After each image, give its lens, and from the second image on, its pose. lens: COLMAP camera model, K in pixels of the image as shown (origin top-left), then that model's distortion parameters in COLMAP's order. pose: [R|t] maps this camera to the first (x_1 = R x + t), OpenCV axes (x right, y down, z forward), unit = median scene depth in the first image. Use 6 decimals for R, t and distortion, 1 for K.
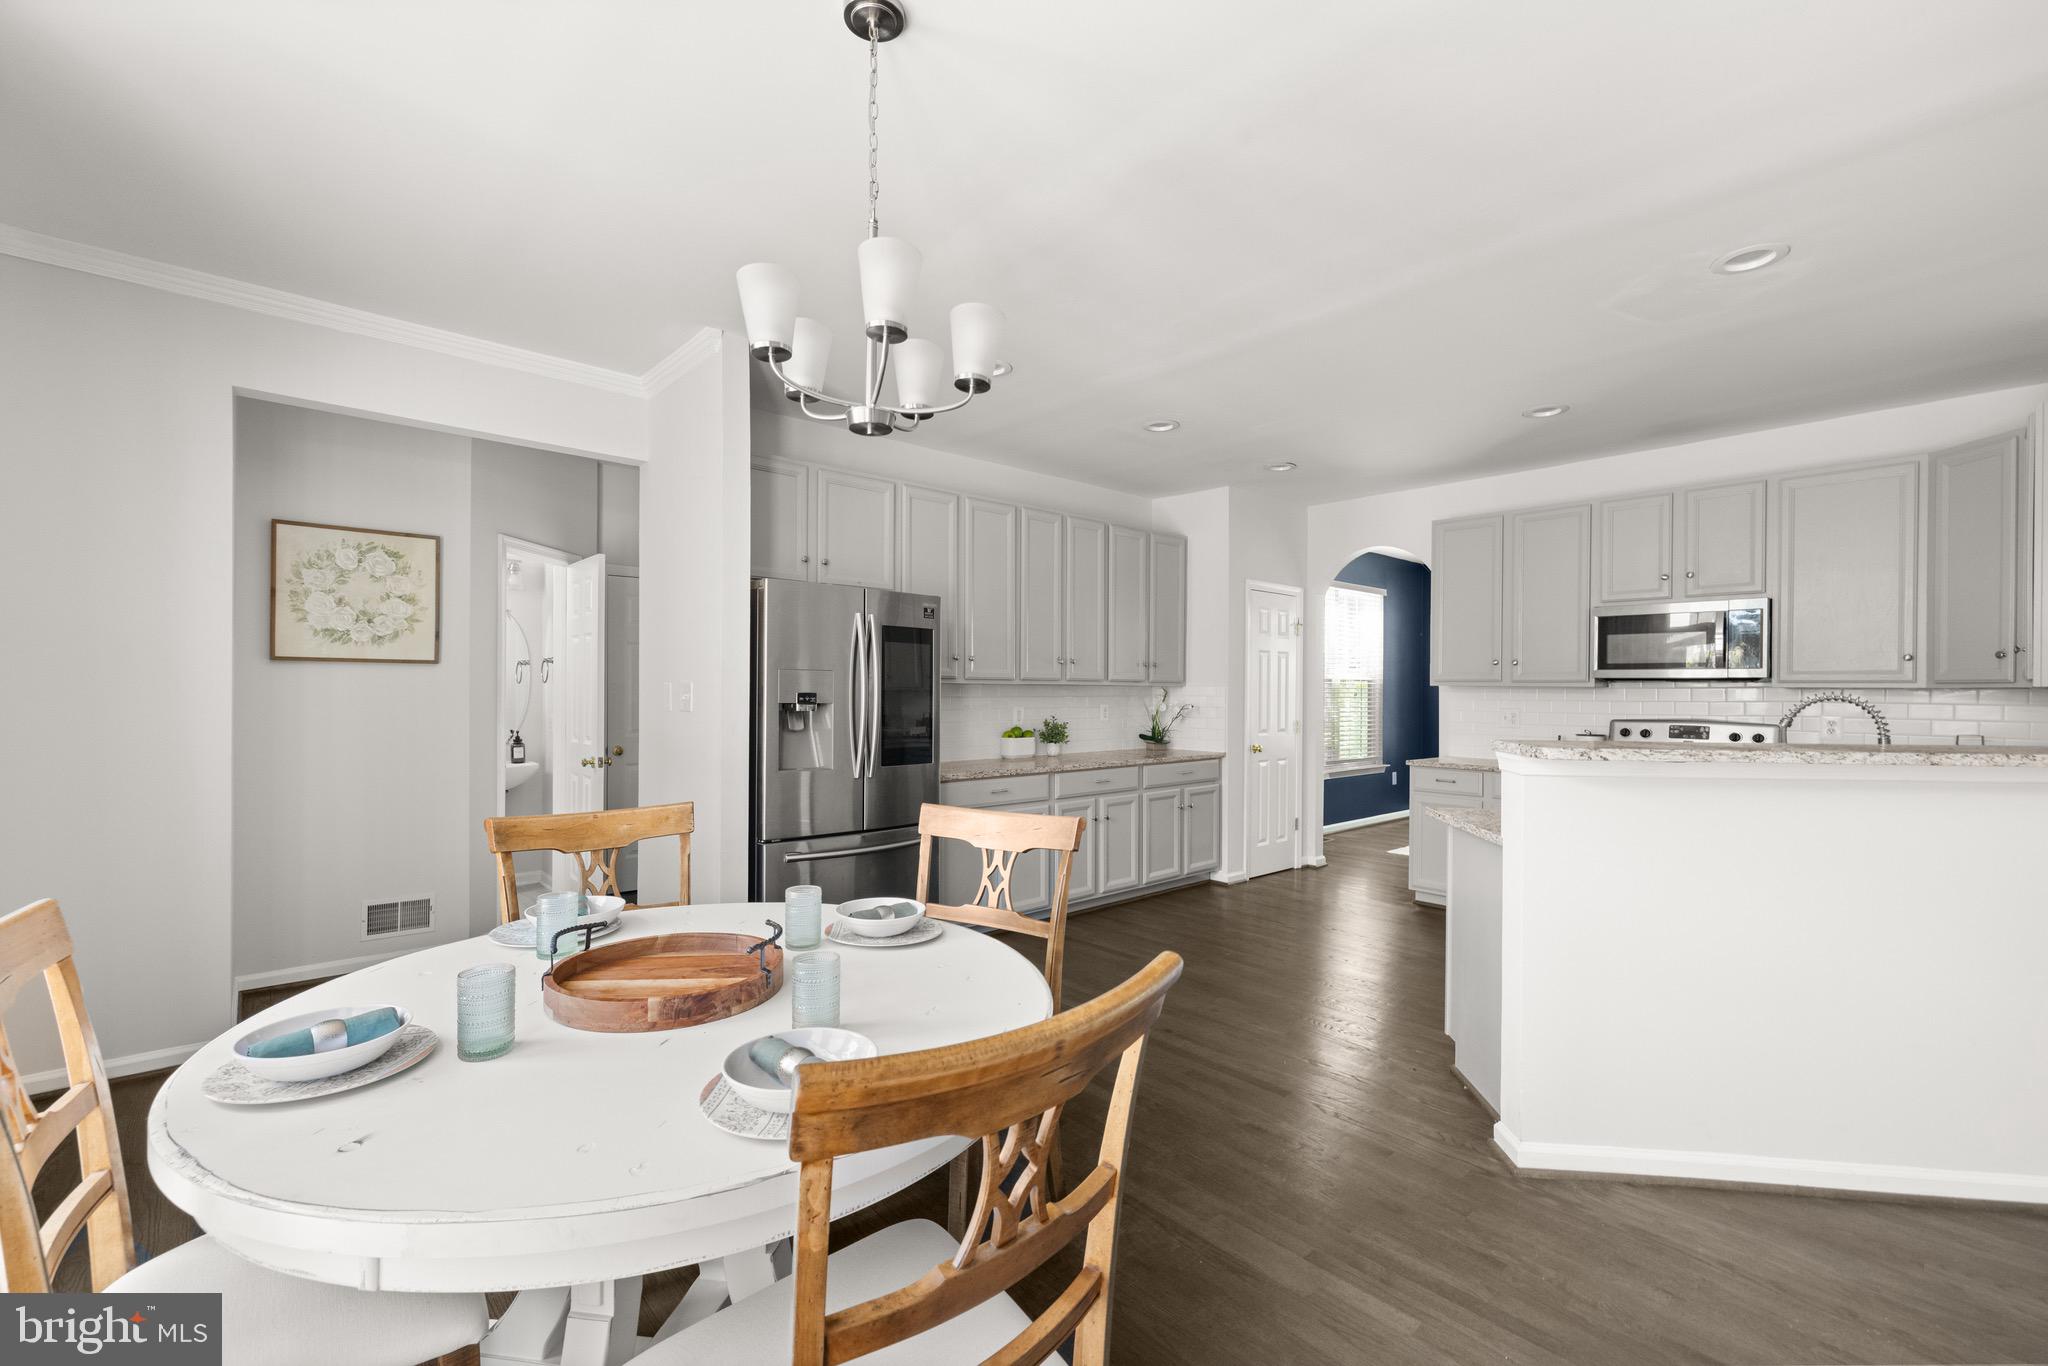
lens RADIAL K [[886.4, 0, 1024.0], [0, 886.4, 683.0], [0, 0, 1]] dist [0.020634, -0.000033]
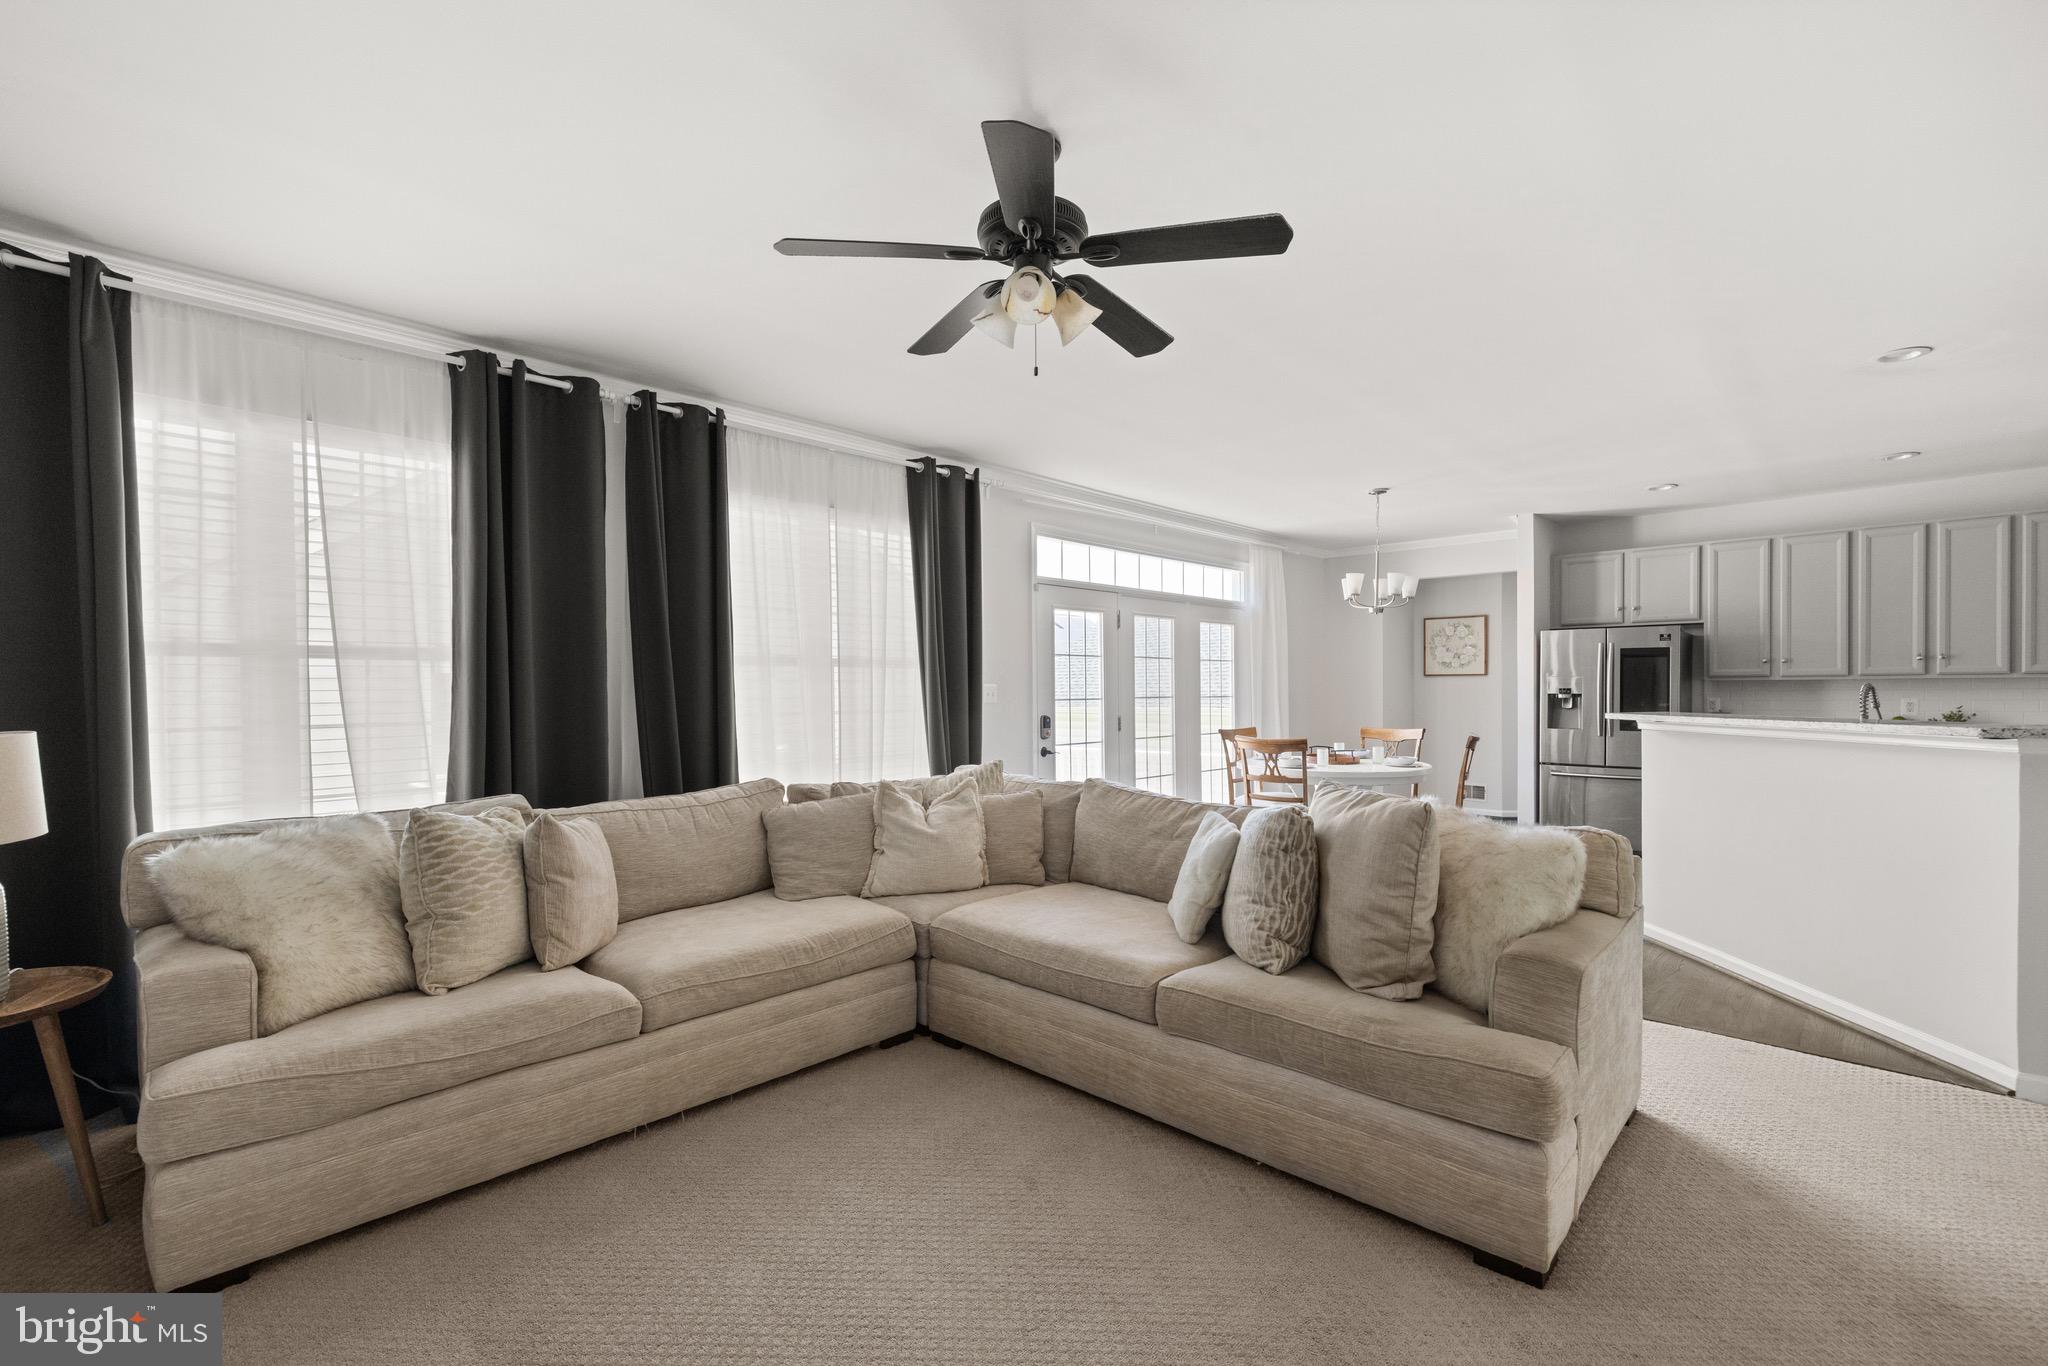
lens RADIAL K [[886.4, 0, 1024.0], [0, 886.4, 683.0], [0, 0, 1]] dist [0.020634, -0.000033]
pose [[0.085021, -0.011173, -0.996317, 1.371373], [0.016442, 0.999817, -0.009809, -0.000893], [0.996243, -0.015547, 0.085189, -0.270574]]
